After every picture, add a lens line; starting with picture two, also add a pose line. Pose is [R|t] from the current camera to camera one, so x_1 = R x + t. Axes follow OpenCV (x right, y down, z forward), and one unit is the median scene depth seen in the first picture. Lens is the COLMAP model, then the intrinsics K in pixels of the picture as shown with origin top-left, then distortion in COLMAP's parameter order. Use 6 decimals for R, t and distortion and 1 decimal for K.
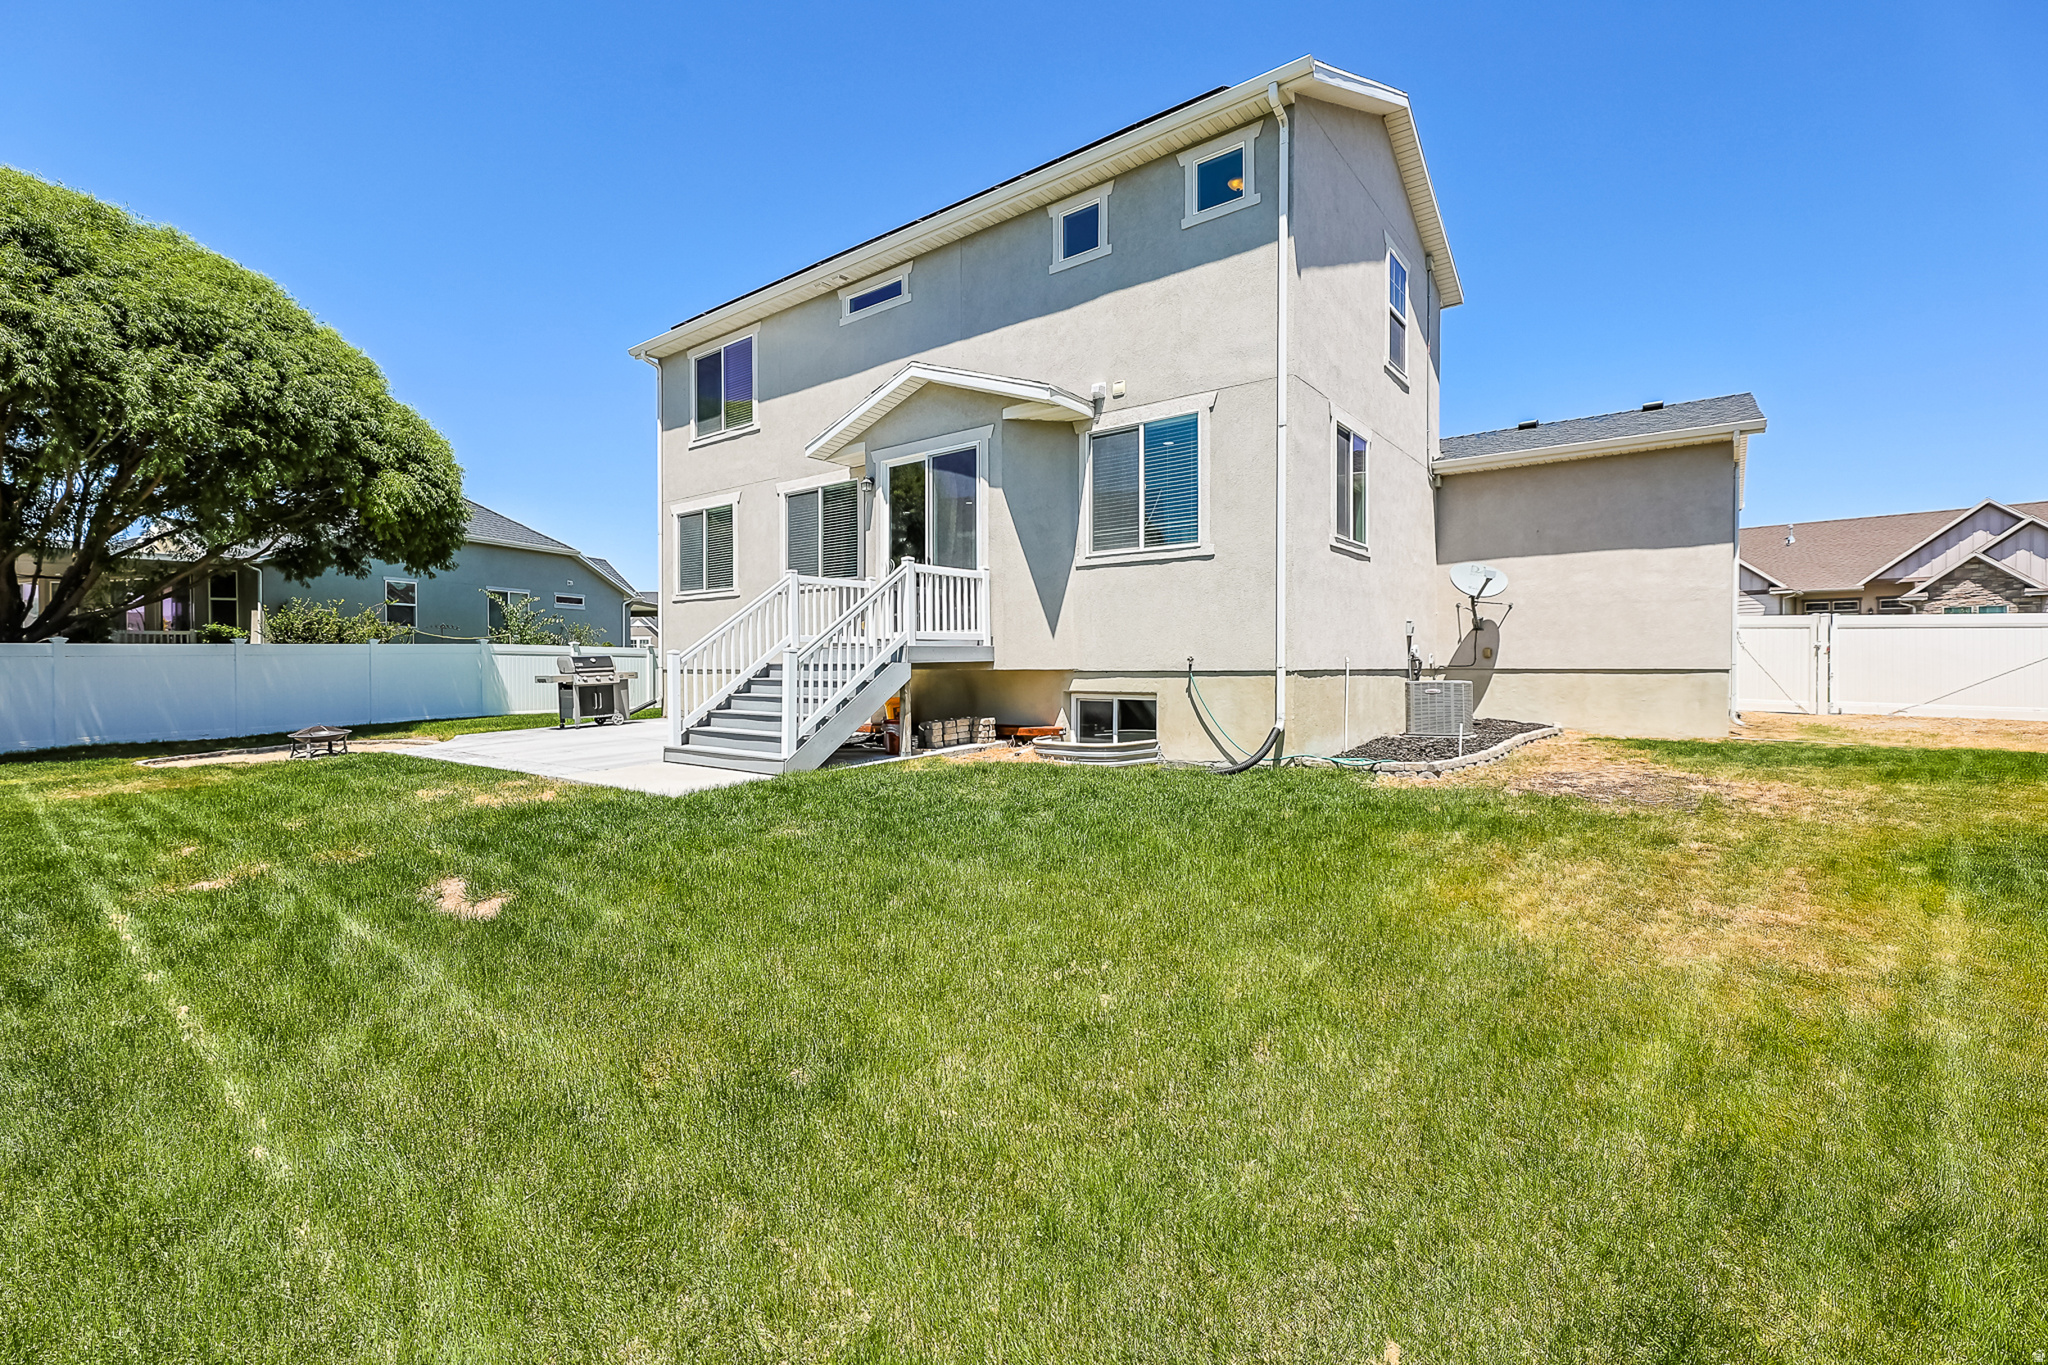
lens RADIAL K [[795.3, 0, 1030.6], [0, 795.3, 674.2], [0, 0, 1]] dist [-0.016651, -0.000953]
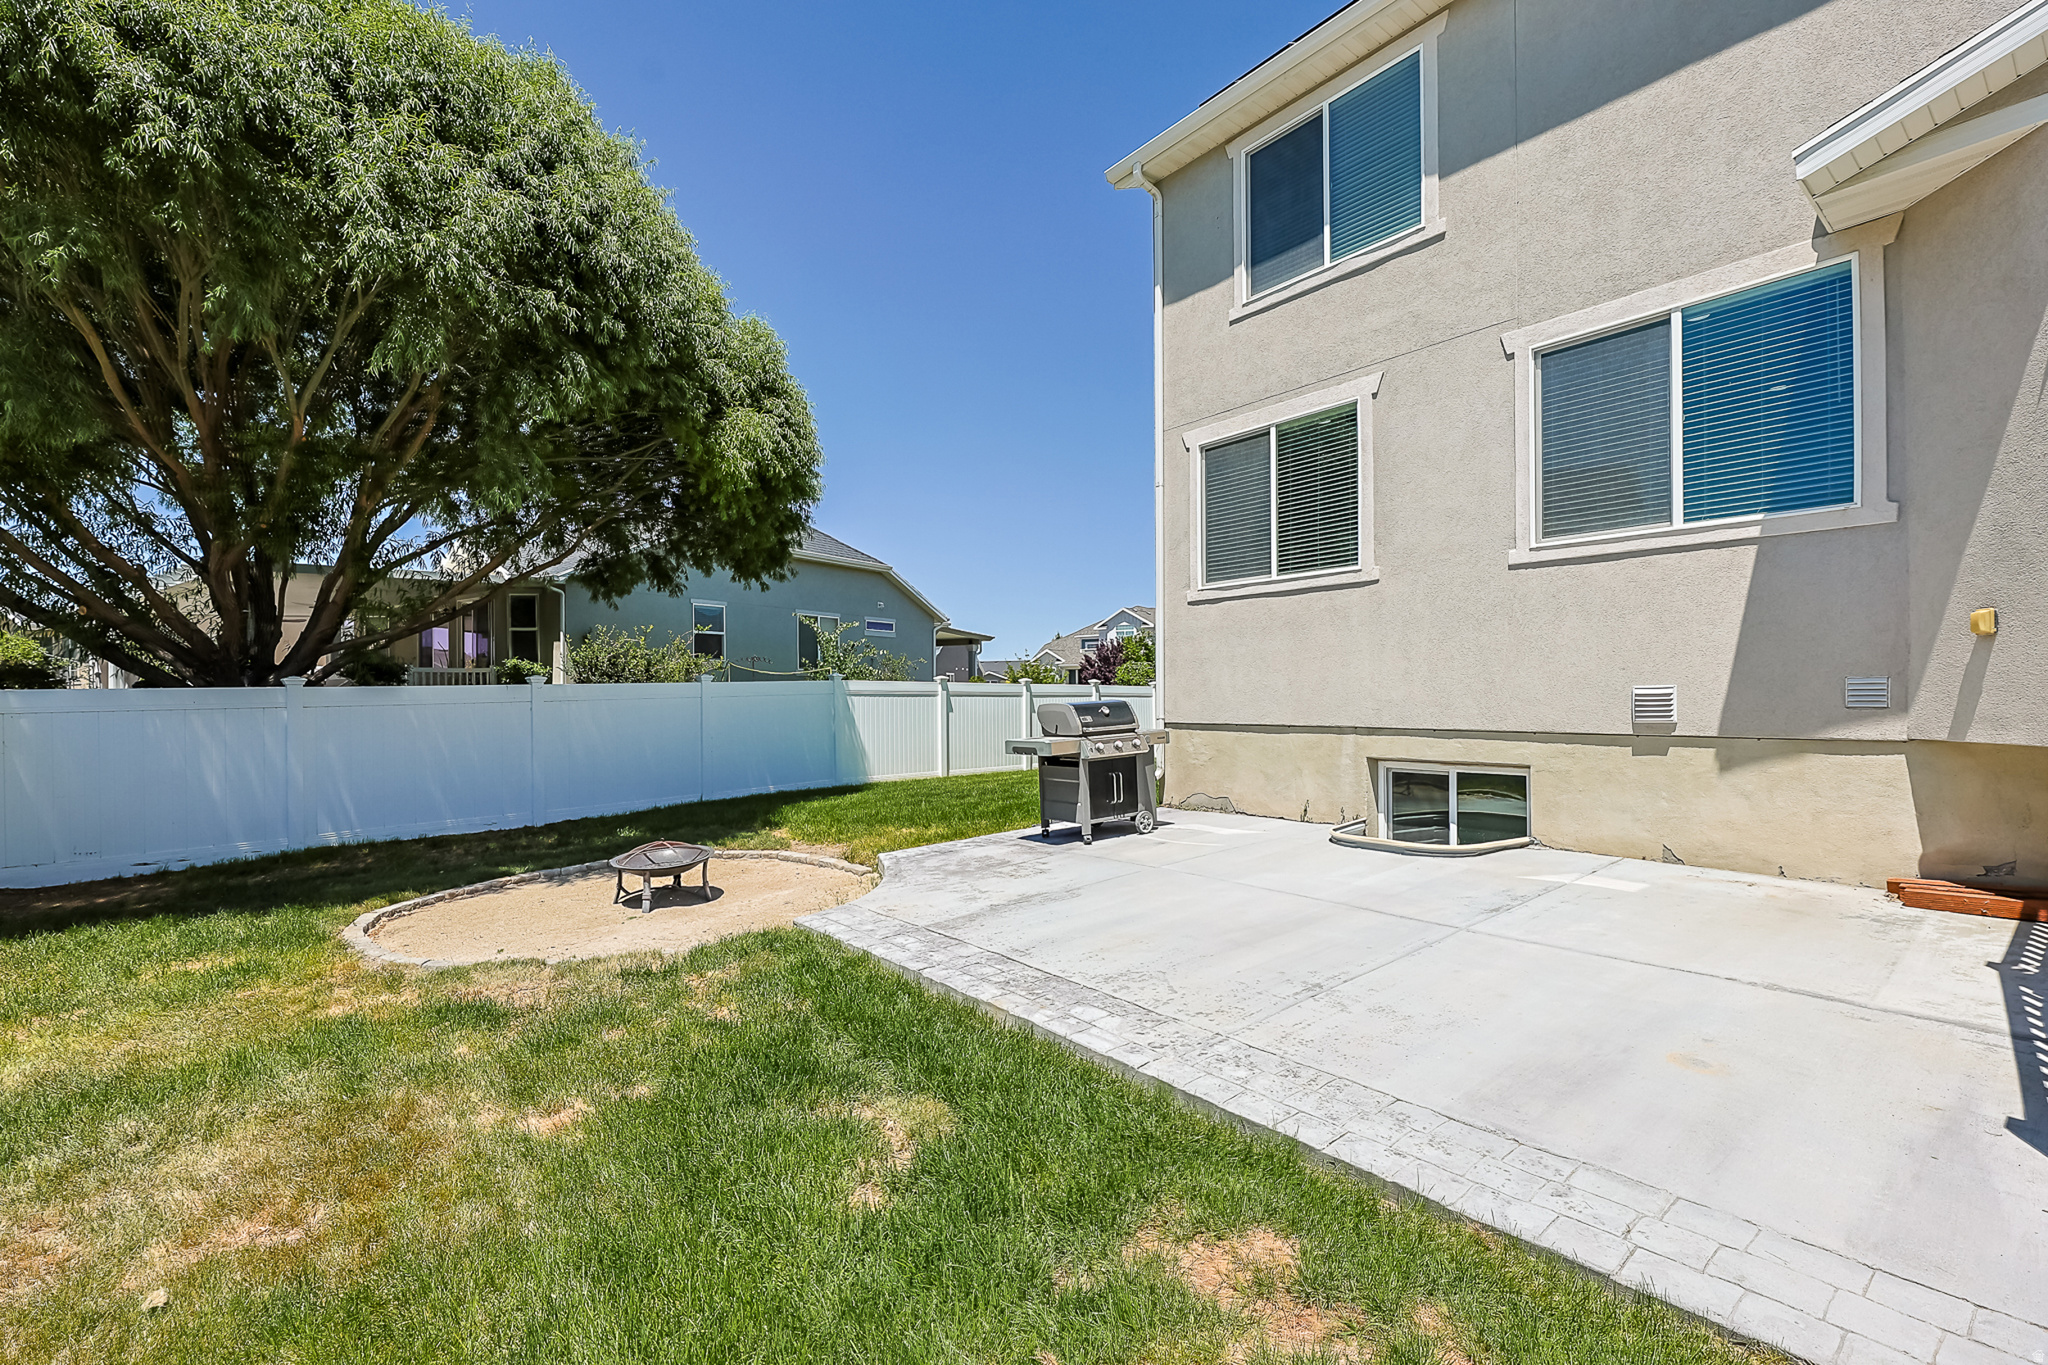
lens RADIAL K [[795.3, 0, 1037.9], [0, 795.3, 689.6], [0, 0, 1]] dist [-0.016651, -0.000953]
pose [[0.972466, -0.009169, -0.232866, -0.455221], [0.005018, 0.999818, -0.018410, -0.020994], [0.232992, 0.016735, 0.972335, 0.459130]]
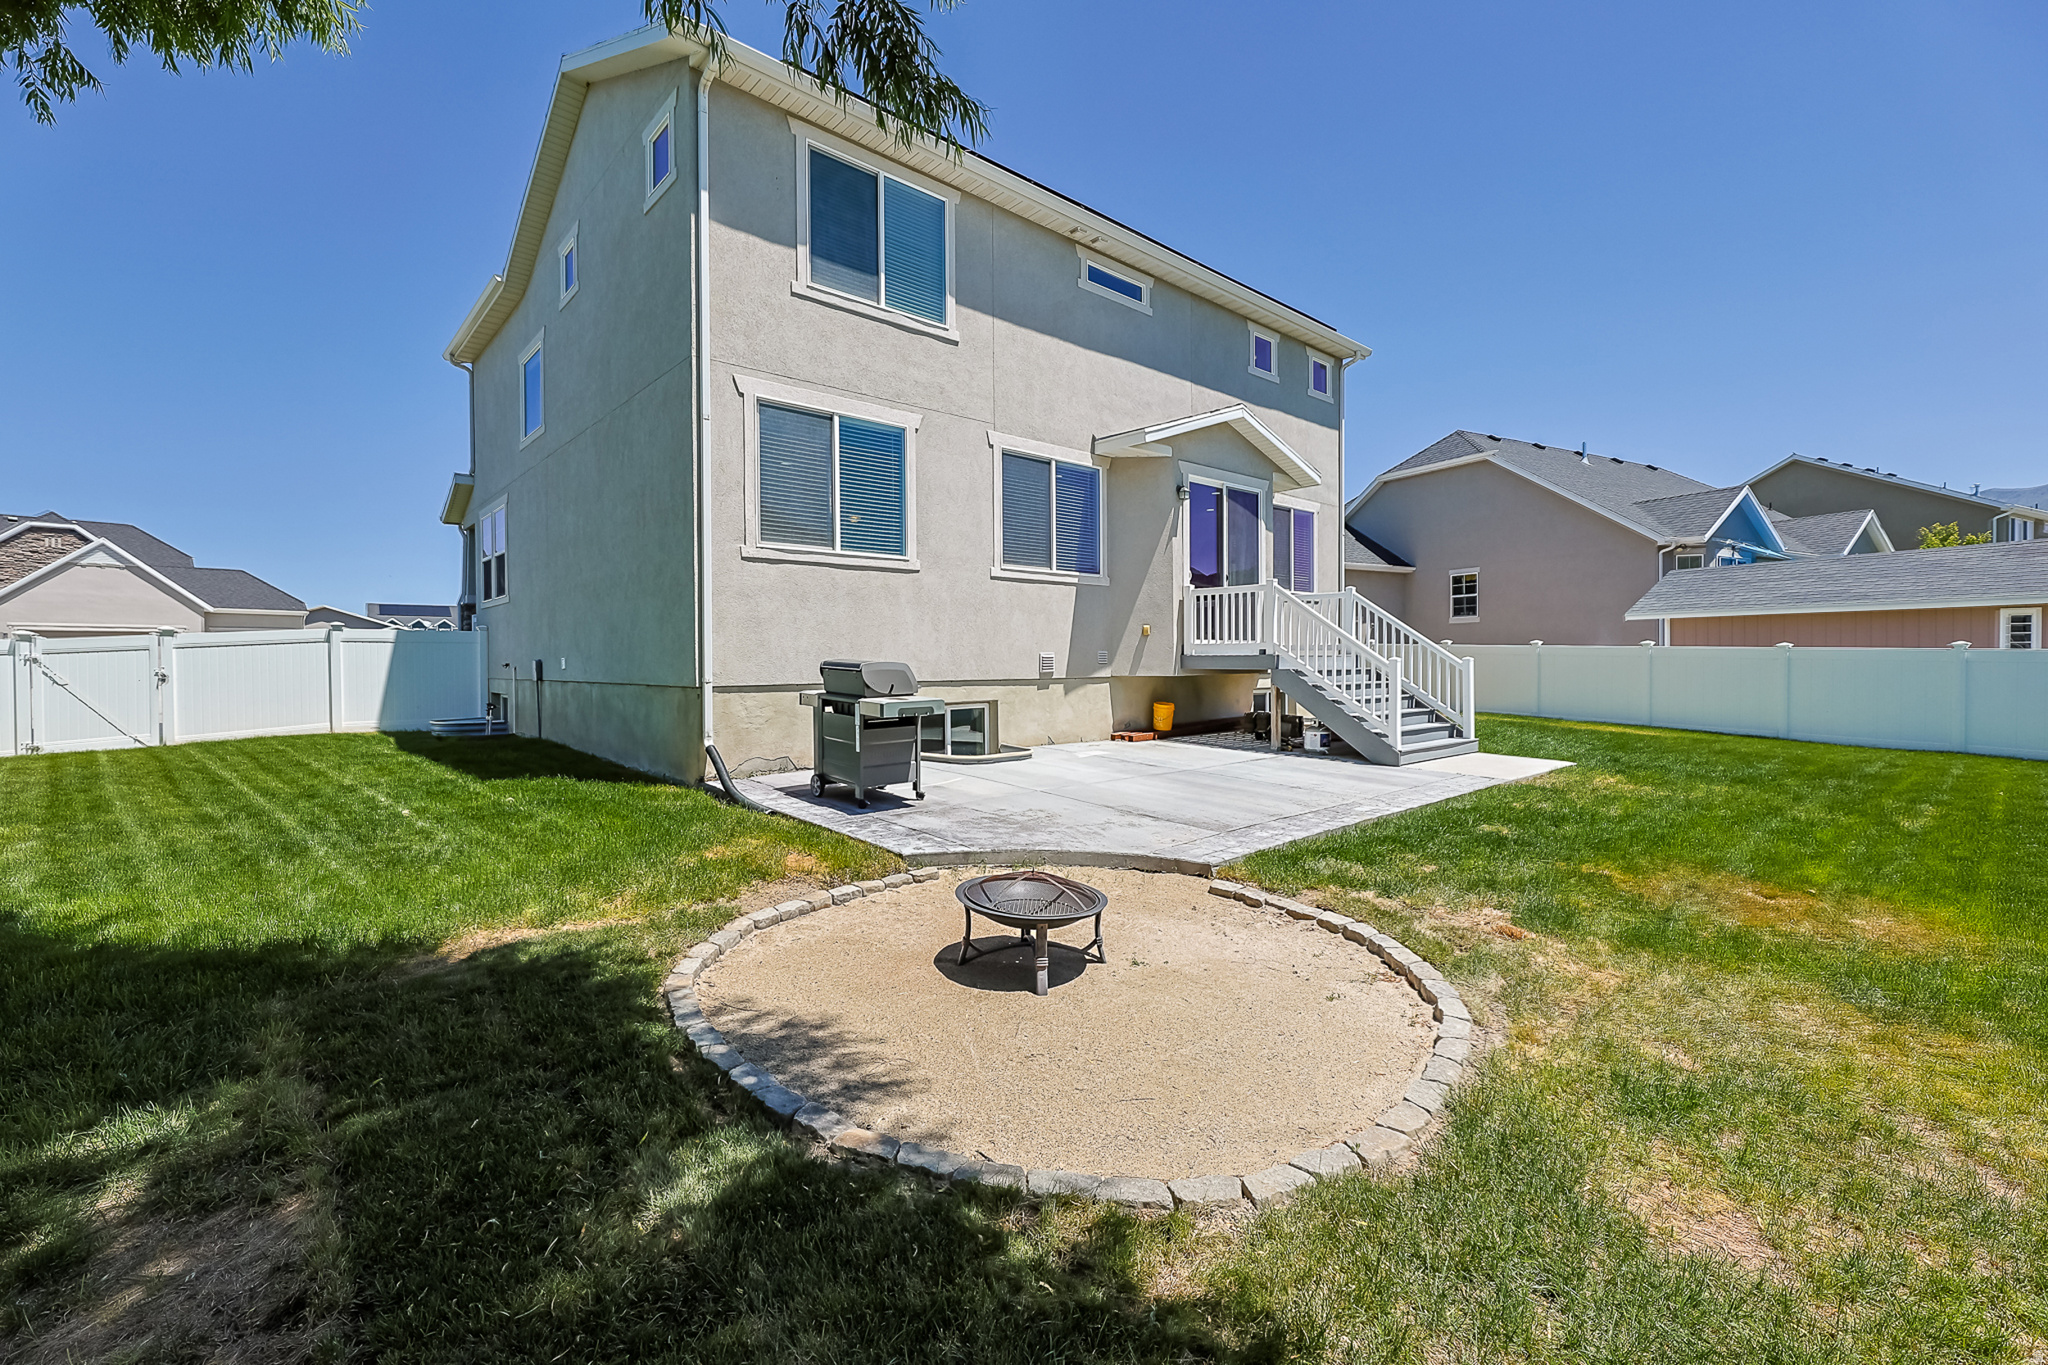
lens RADIAL K [[871.7, 0, 1033.3], [0, 871.7, 685.4], [0, 0, 1]] dist [-0.001440, -0.000039]
pose [[0.228131, -0.014863, 0.973517, -1.046648], [0.029481, 0.999530, 0.008351, -0.005179], [-0.973184, 0.026795, 0.228462, 0.731374]]
